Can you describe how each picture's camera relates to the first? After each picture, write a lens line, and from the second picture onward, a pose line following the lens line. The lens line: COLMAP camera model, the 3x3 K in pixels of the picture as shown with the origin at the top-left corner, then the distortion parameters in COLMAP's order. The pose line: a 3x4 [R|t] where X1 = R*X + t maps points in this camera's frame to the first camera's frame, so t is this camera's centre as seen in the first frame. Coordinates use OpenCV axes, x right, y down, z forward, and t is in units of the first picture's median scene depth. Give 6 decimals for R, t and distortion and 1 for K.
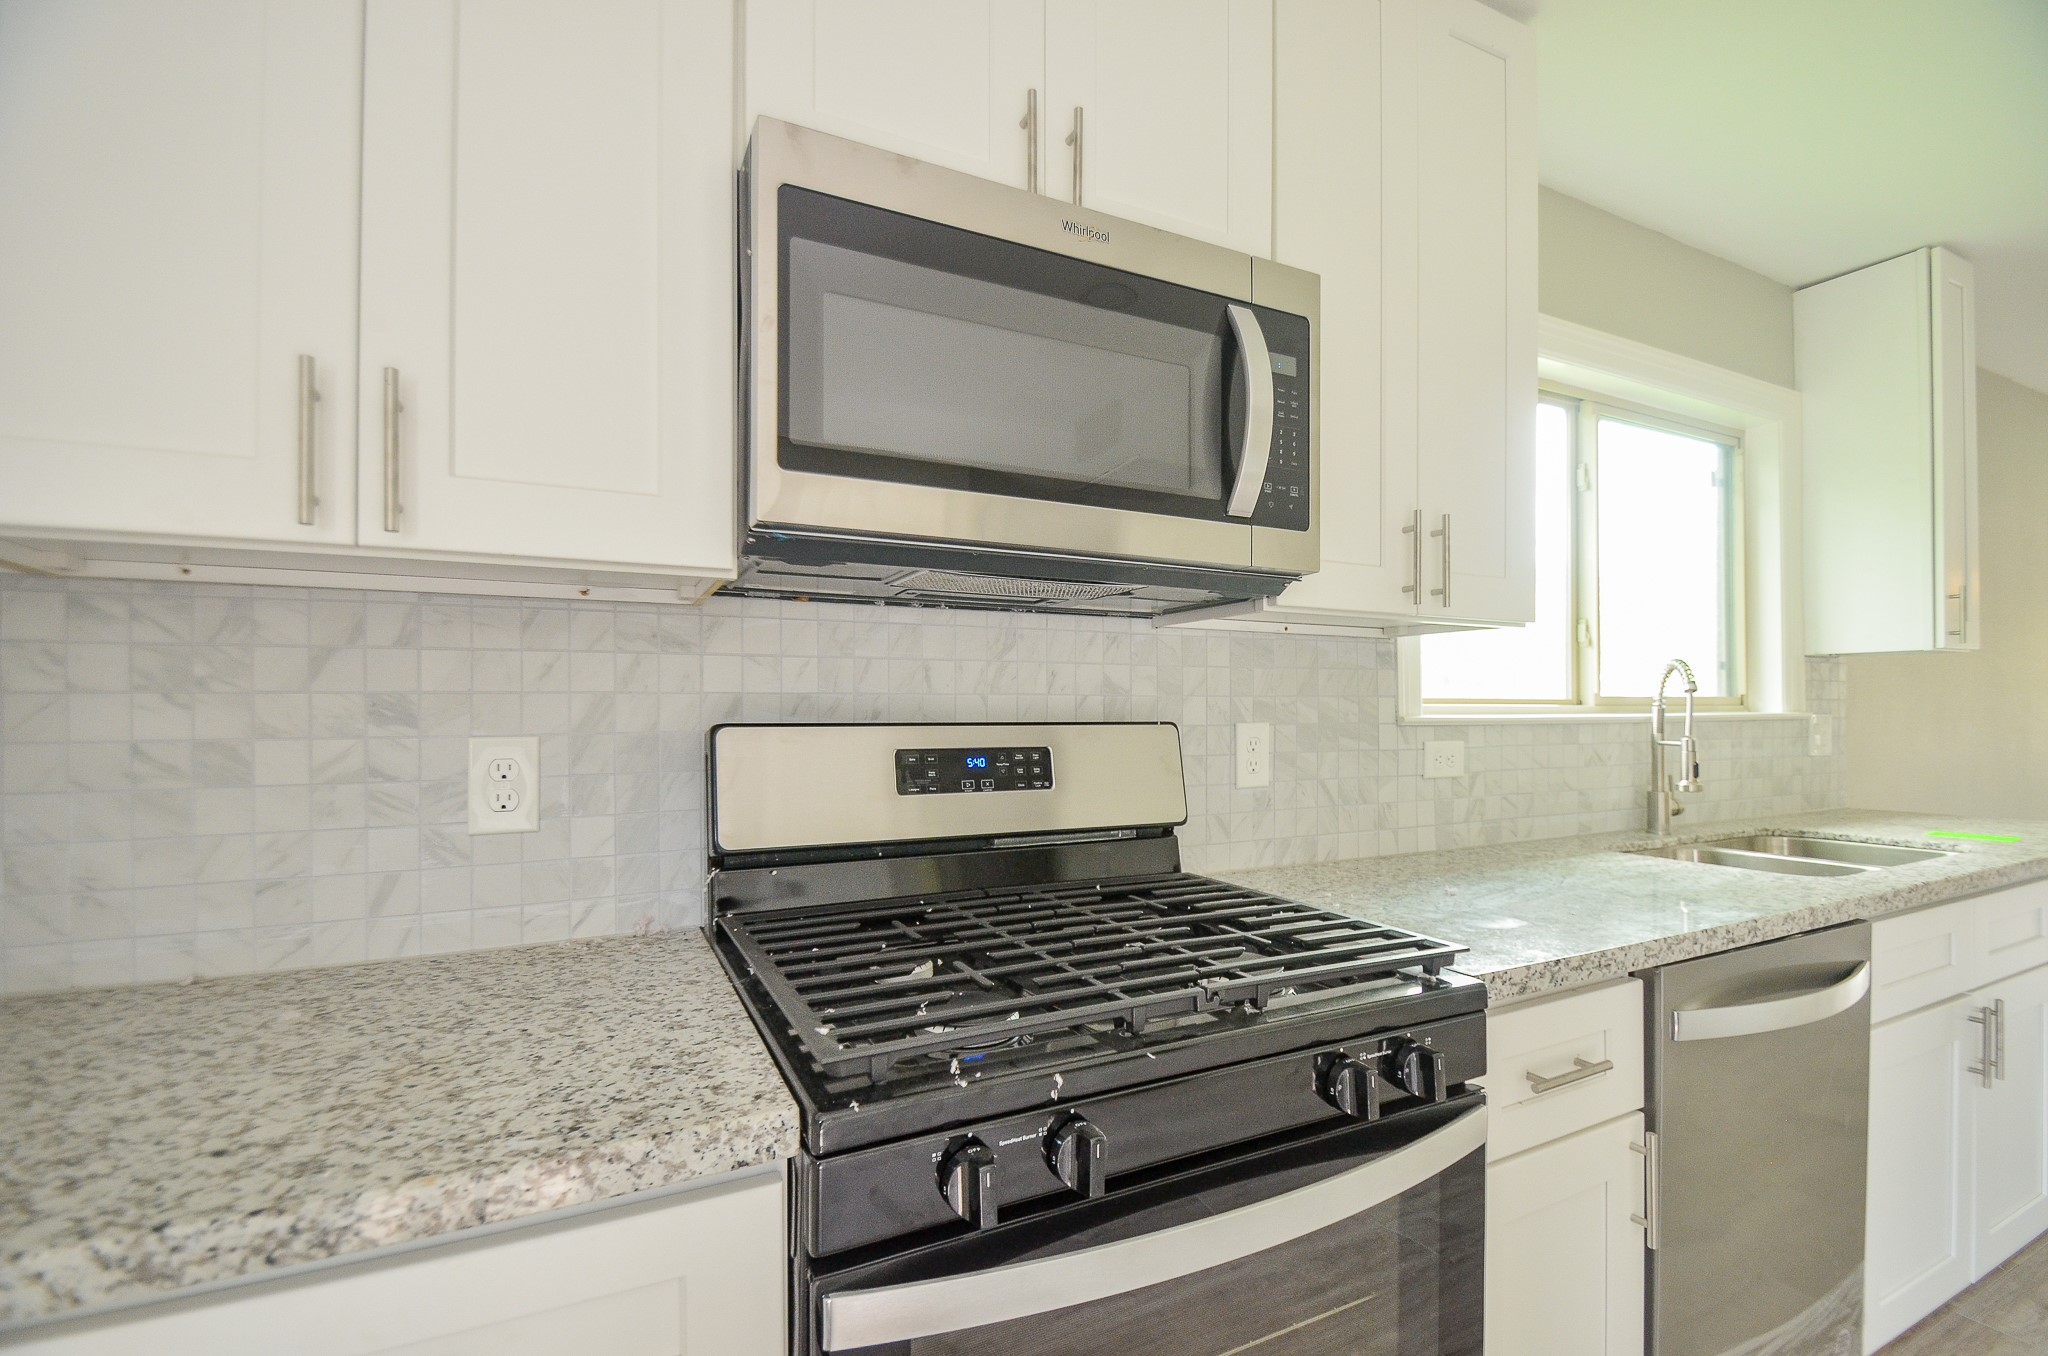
lens RADIAL K [[892.7, 0, 1024.9], [0, 892.7, 704.2], [0, 0, 1]] dist [0.010743, -0.013724]
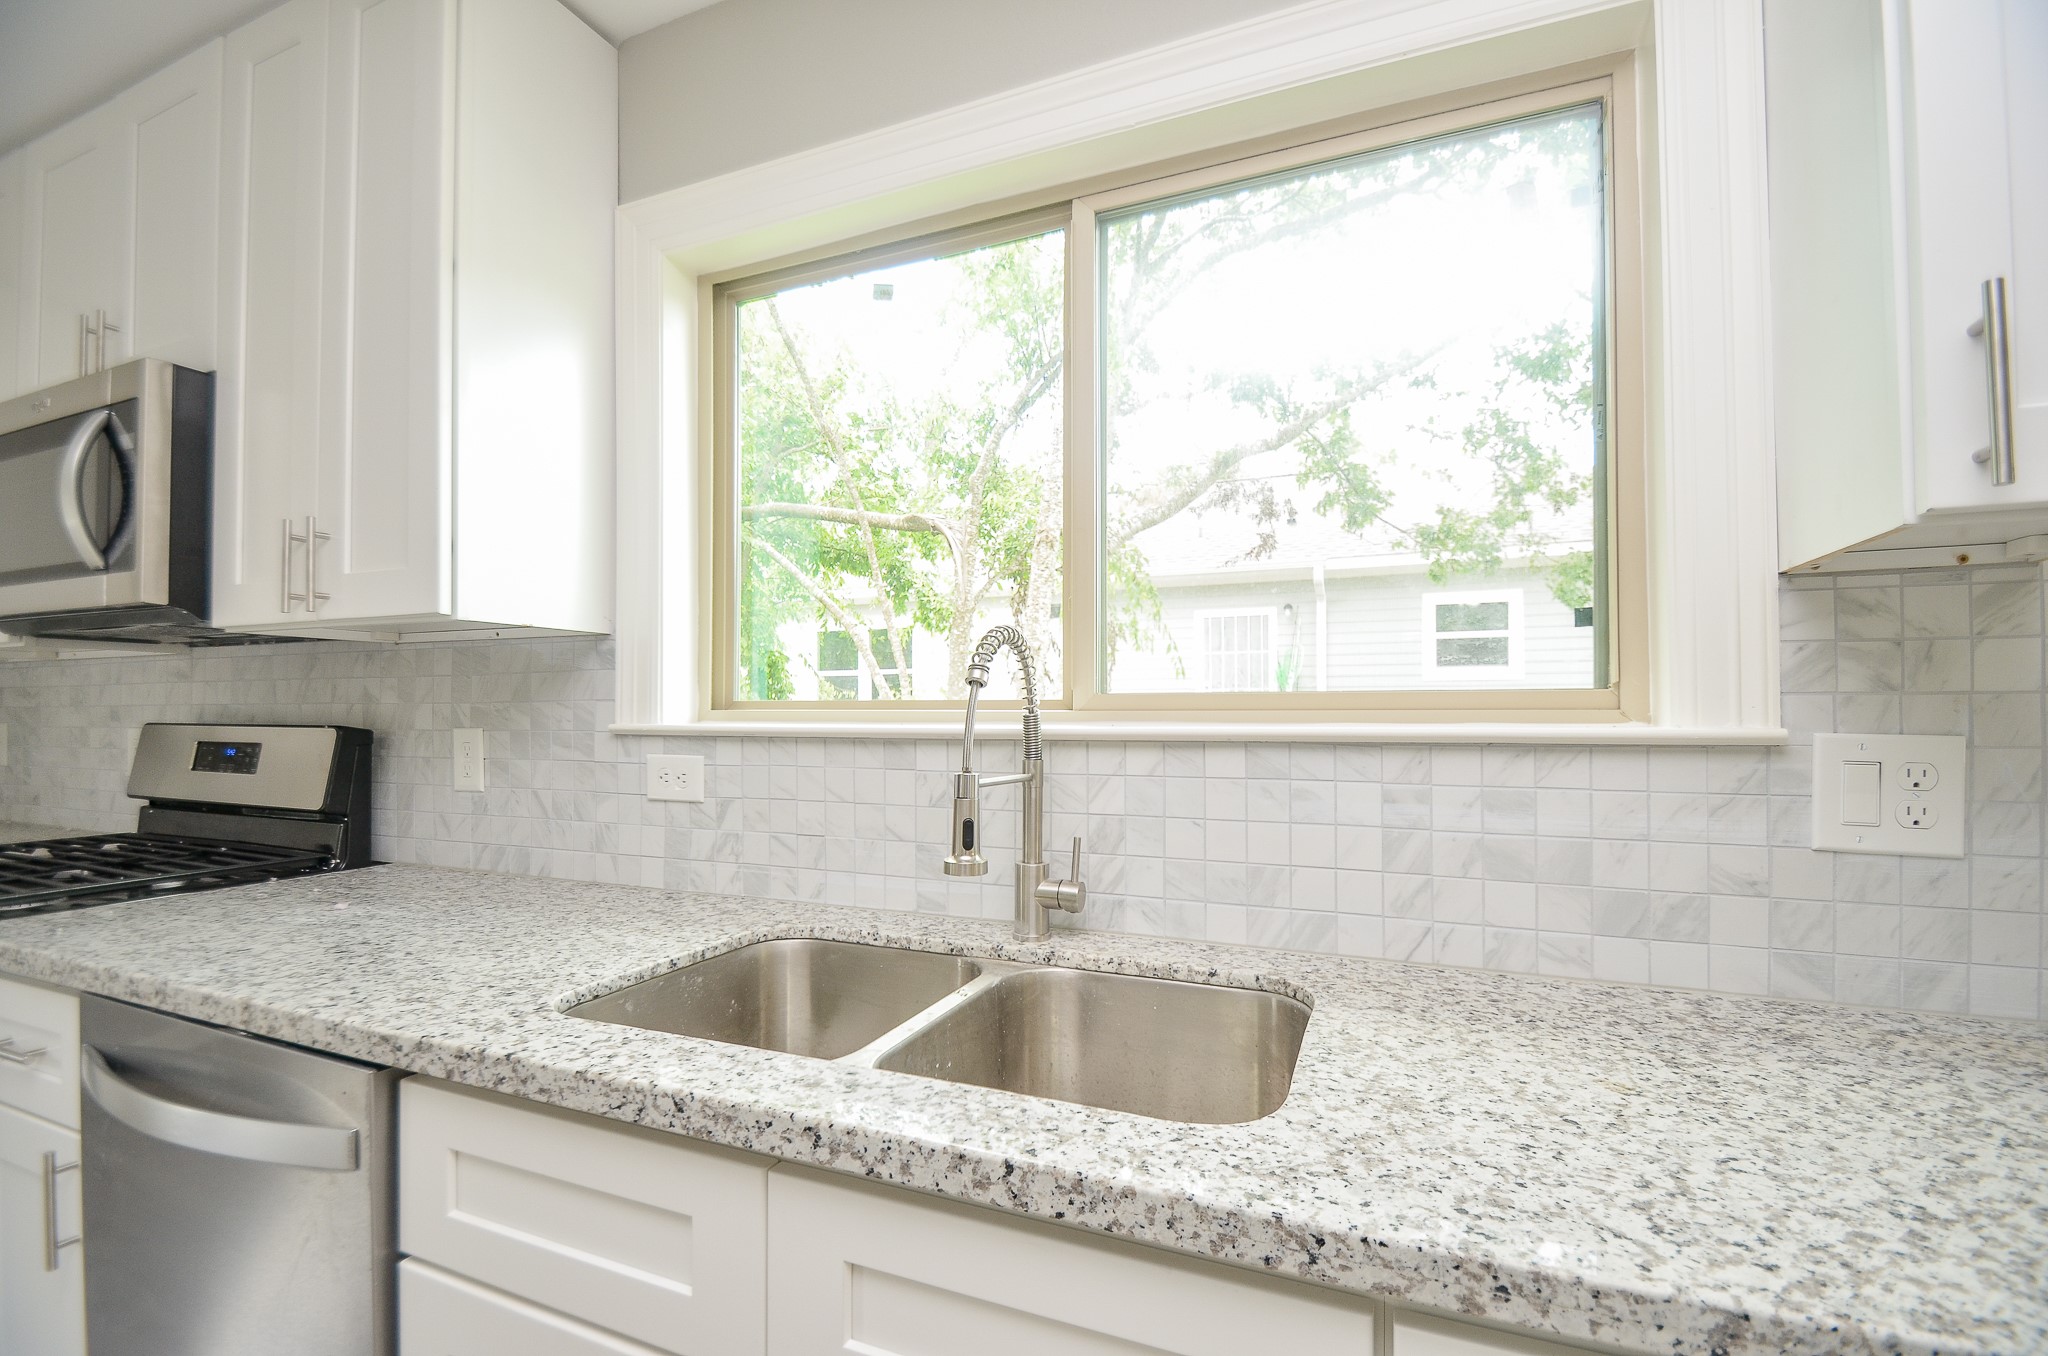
lens RADIAL K [[892.7, 0, 1018.3], [0, 892.7, 698.6], [0, 0, 1]] dist [0.010743, -0.013724]
pose [[0.654003, -0.010574, -0.756418, 2.123738], [0.003605, 0.999935, -0.010861, -0.000097], [0.756483, 0.004376, 0.653999, 1.171190]]
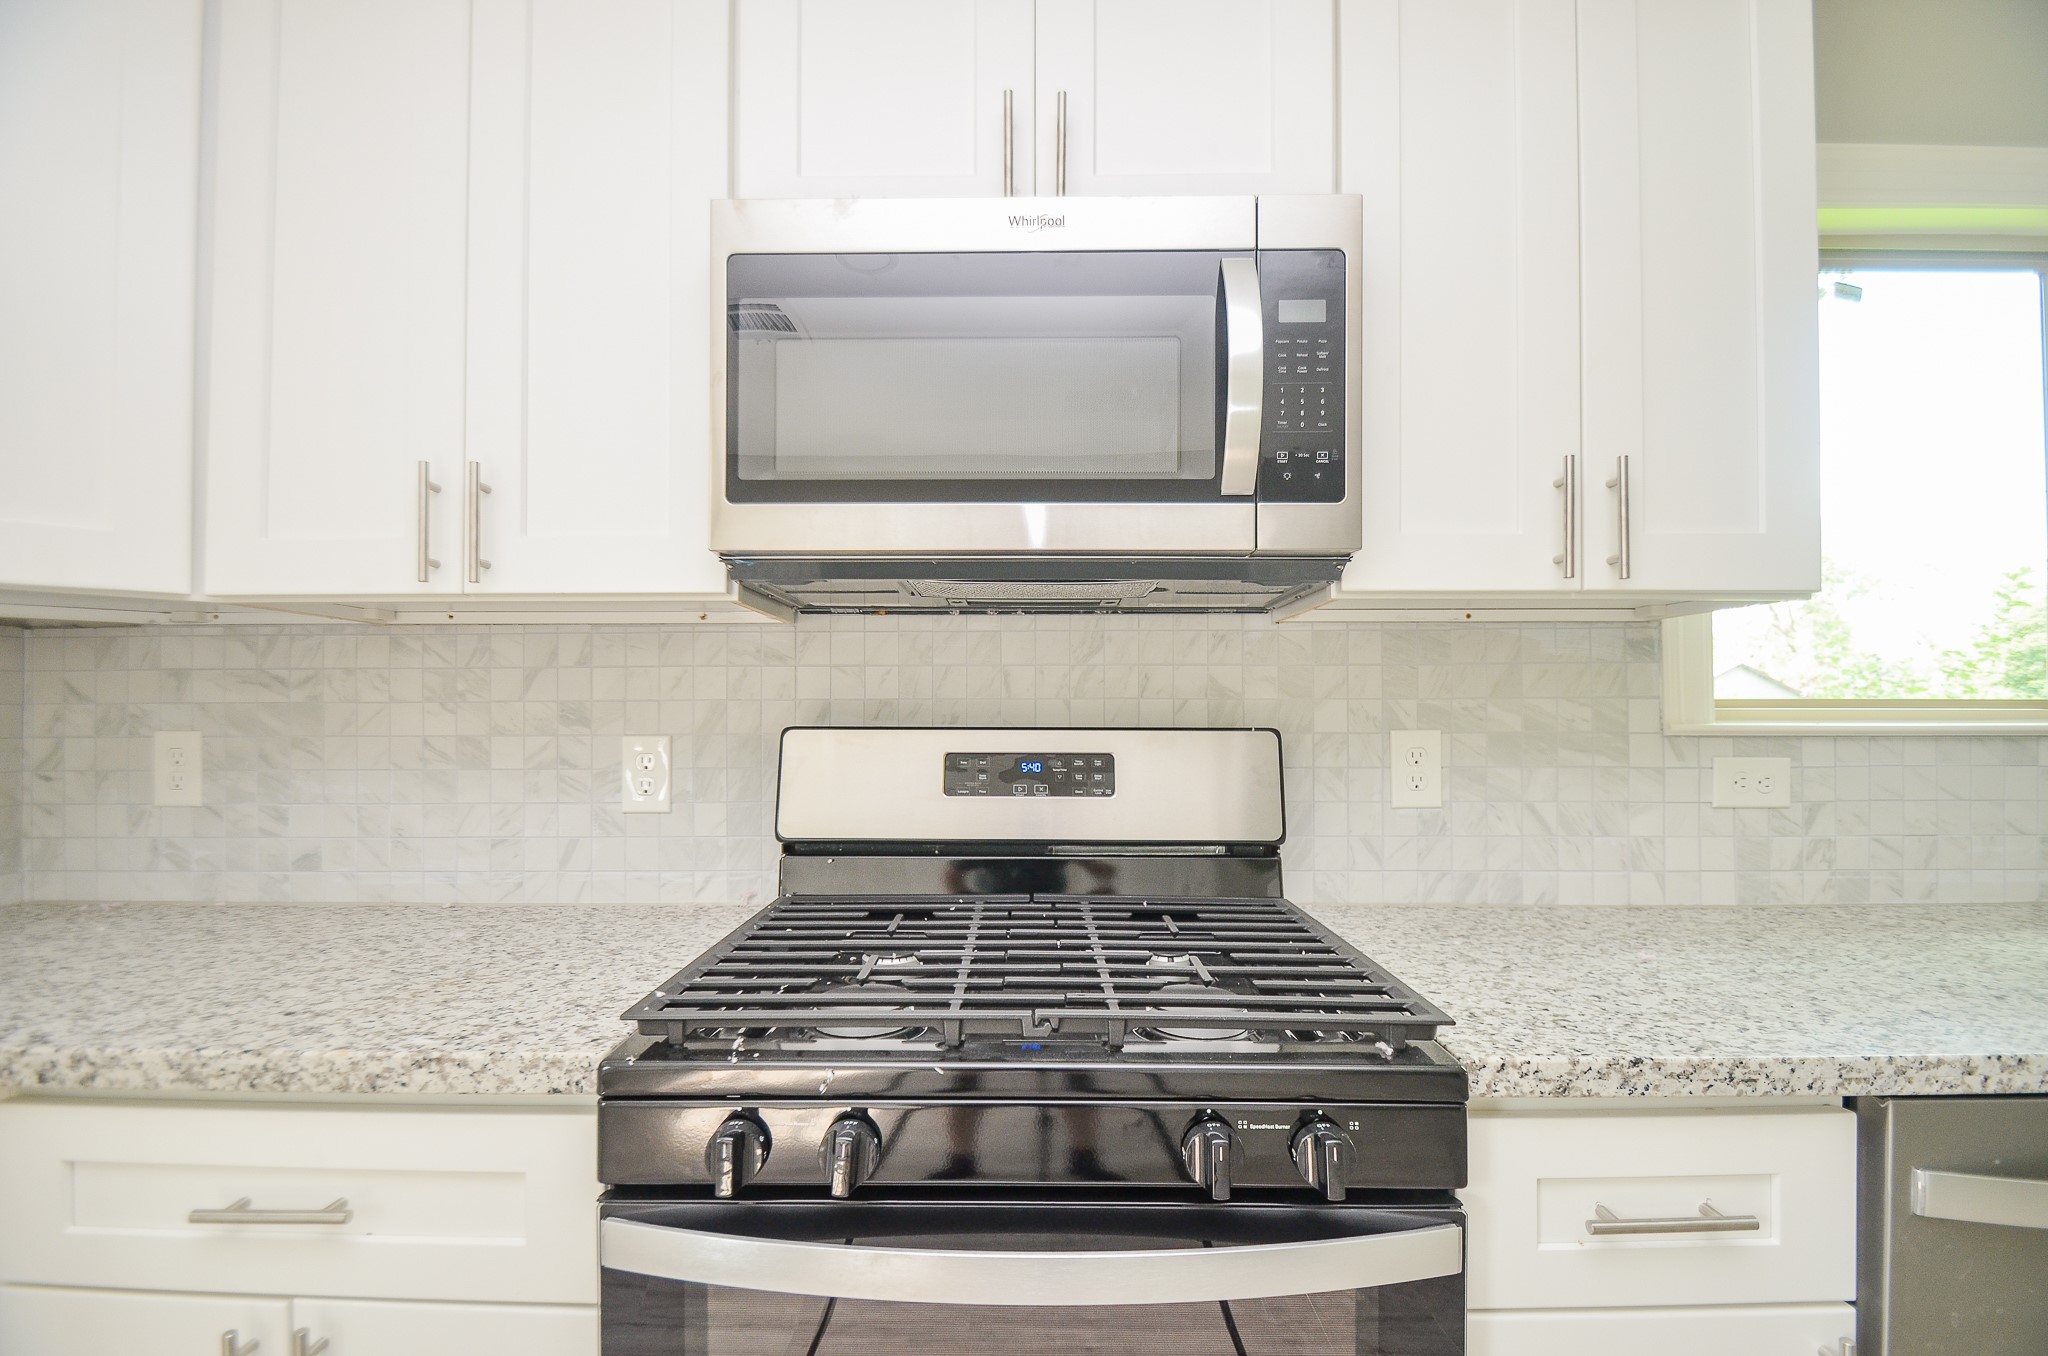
lens RADIAL K [[892.7, 0, 1026.3], [0, 892.7, 705.1], [0, 0, 1]] dist [0.010743, -0.013724]
pose [[0.891095, -0.005252, -0.453786, 0.450750], [0.002090, 0.999970, -0.007470, 0.003654], [0.453812, 0.005708, 0.891079, 0.121008]]
